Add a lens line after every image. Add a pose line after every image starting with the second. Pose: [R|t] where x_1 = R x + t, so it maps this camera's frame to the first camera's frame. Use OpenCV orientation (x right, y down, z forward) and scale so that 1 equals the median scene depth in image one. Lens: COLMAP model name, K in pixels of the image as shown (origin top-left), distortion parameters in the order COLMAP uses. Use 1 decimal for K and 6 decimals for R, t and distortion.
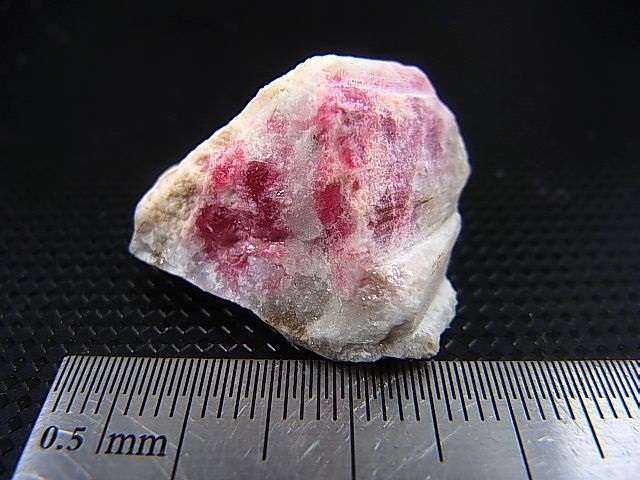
lens RADIAL K [[520.4, 0, 320.1], [0, 520.4, 238.5], [0, 0, 1]] dist [-0.070725, -0.004673]
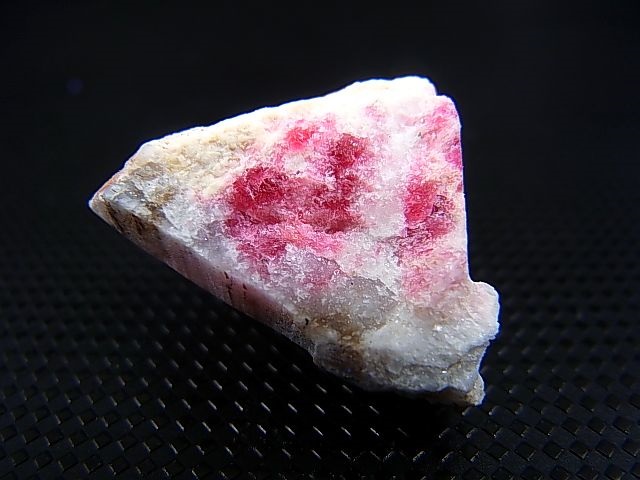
lens RADIAL K [[520.4, 0, 320.5], [0, 520.4, 240.3], [0, 0, 1]] dist [-0.070725, -0.004673]
pose [[0.834137, 0.361392, 0.416667, -0.458064], [-0.148624, 0.874768, -0.461186, 0.415839], [-0.531156, 0.322766, 0.783388, 0.371245]]
